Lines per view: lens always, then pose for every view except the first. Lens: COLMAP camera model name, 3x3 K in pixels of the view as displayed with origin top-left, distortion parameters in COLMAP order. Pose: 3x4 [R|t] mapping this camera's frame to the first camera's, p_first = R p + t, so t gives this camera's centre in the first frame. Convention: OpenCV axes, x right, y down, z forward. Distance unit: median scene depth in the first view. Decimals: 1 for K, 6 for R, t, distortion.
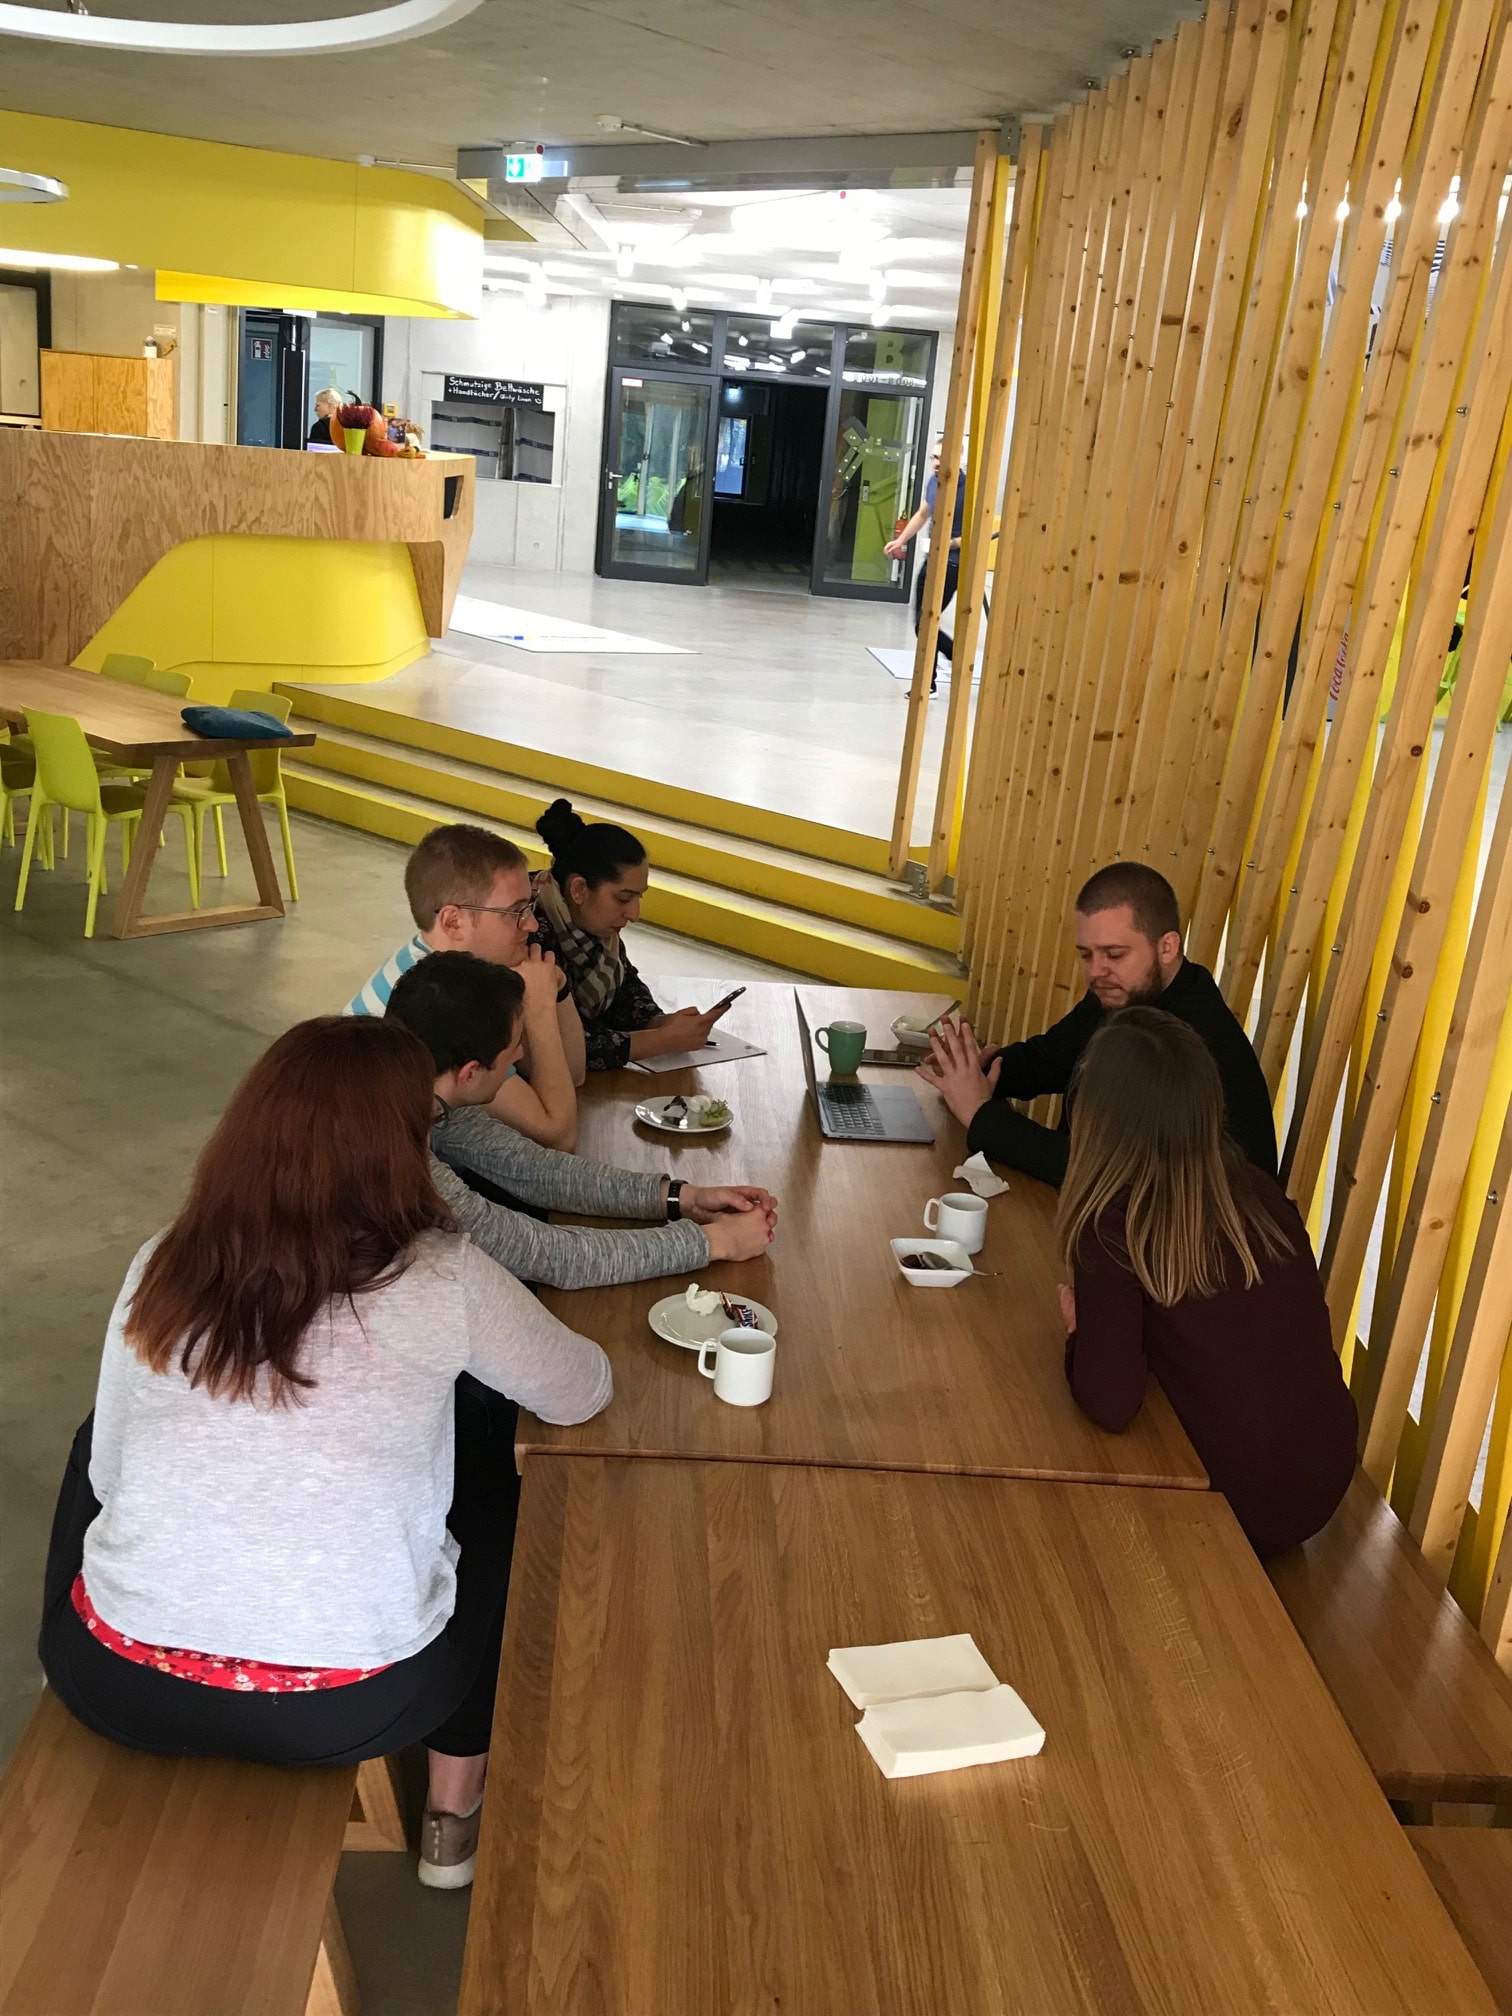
lens RADIAL K [[1919.1, 0, 756.0], [0, 1919.1, 1008.0], [0, 0, 1]] dist [0.009683, 0.015481]
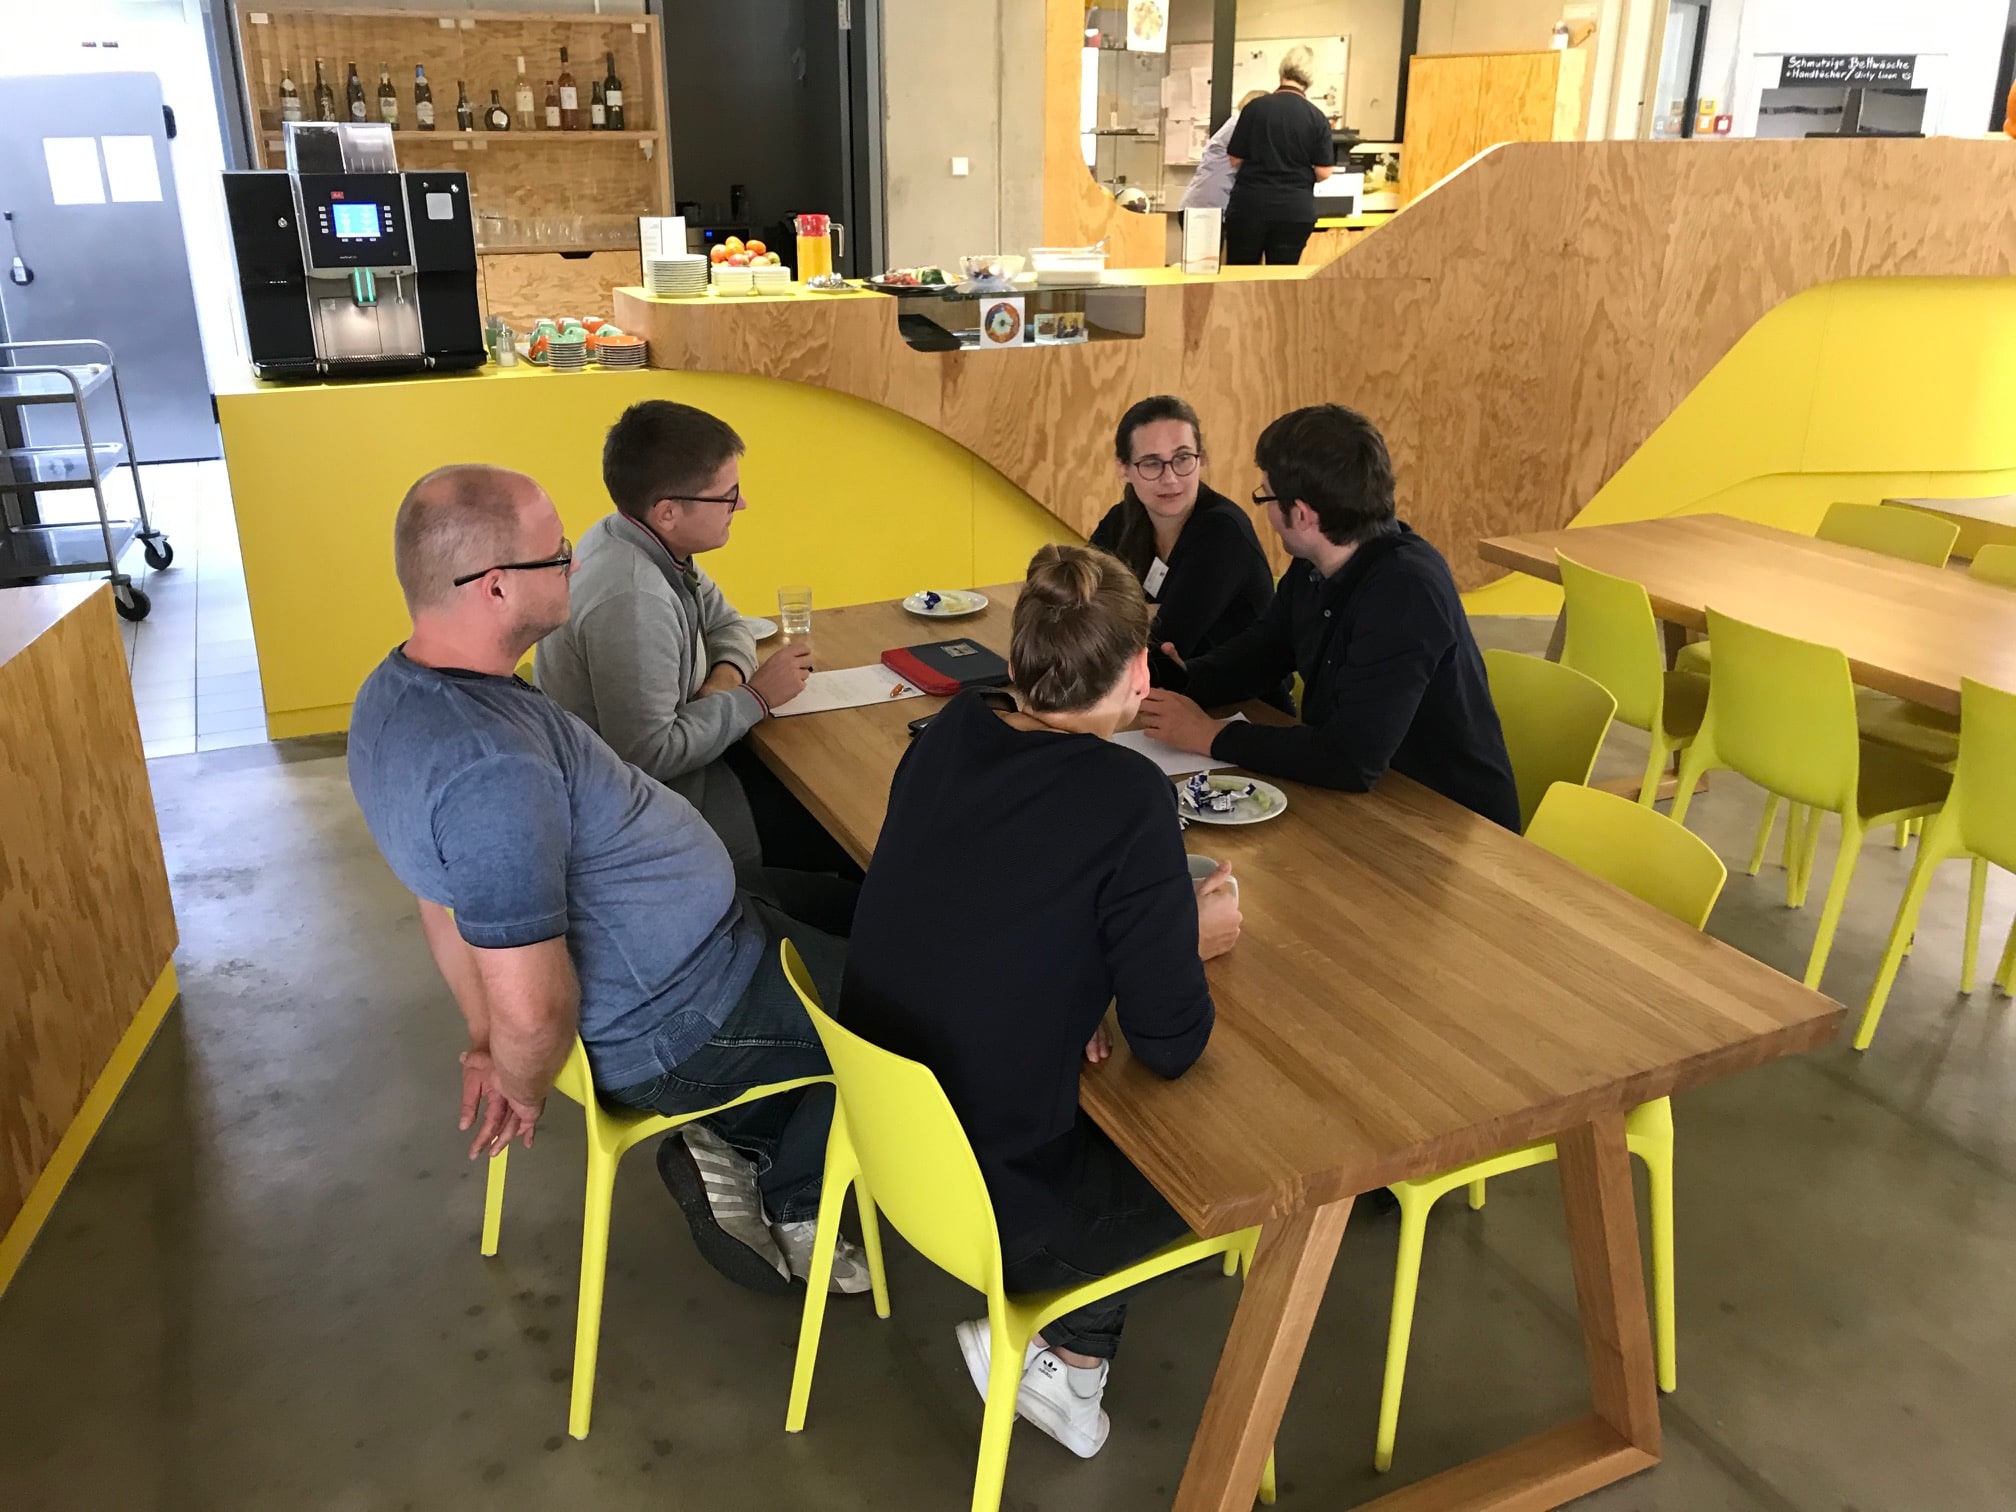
lens RADIAL K [[1626.0, 0, 1008.0], [0, 1626.0, 756.0], [0, 0, 1]] dist [-0.002788, -0.018643]
pose [[0.923910, 0.047391, -0.379664, -0.329598], [-0.025056, 0.997664, 0.063557, -0.114067], [0.381789, -0.049208, 0.922939, 0.378824]]
